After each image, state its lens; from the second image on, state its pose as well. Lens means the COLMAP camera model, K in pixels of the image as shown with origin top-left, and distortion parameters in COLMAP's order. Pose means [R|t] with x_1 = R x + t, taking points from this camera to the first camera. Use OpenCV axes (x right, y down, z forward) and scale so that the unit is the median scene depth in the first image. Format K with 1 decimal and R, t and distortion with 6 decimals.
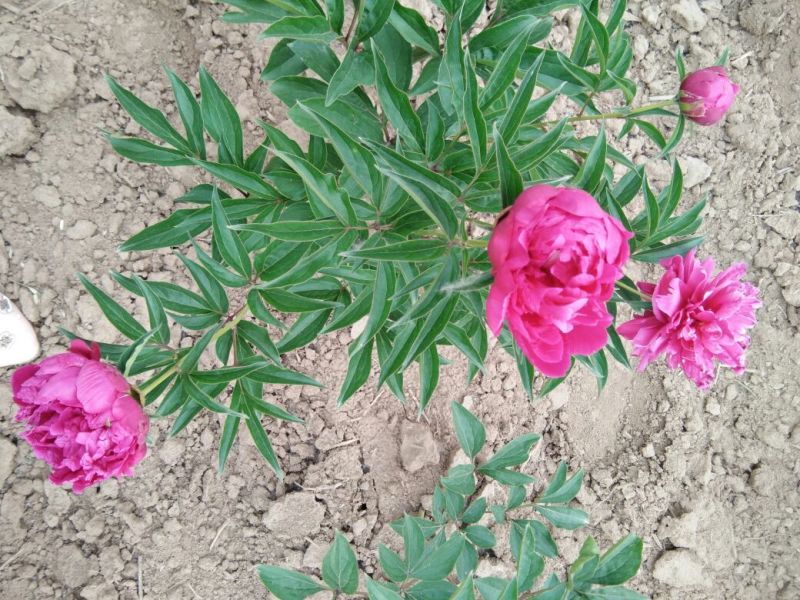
lens RADIAL K [[656.9, 0, 397.7], [0, 656.9, 287.2], [0, 0, 1]] dist [0.123574, -0.170764]
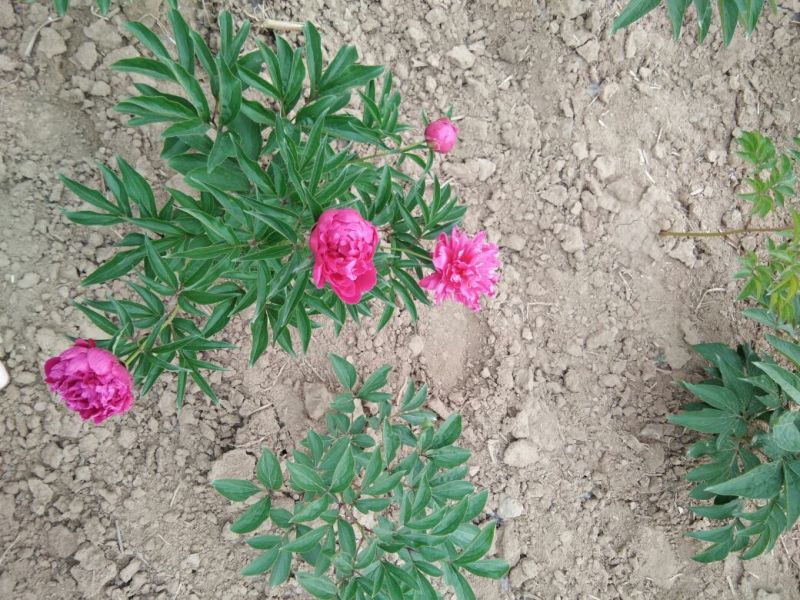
lens RADIAL K [[656.9, 0, 397.7], [0, 656.9, 287.2], [0, 0, 1]] dist [0.123574, -0.170764]
pose [[0.975617, -0.165162, 0.144546, 0.034339], [0.166188, 0.986081, 0.005031, 0.037352], [-0.143365, 0.019113, 0.989485, -0.368114]]
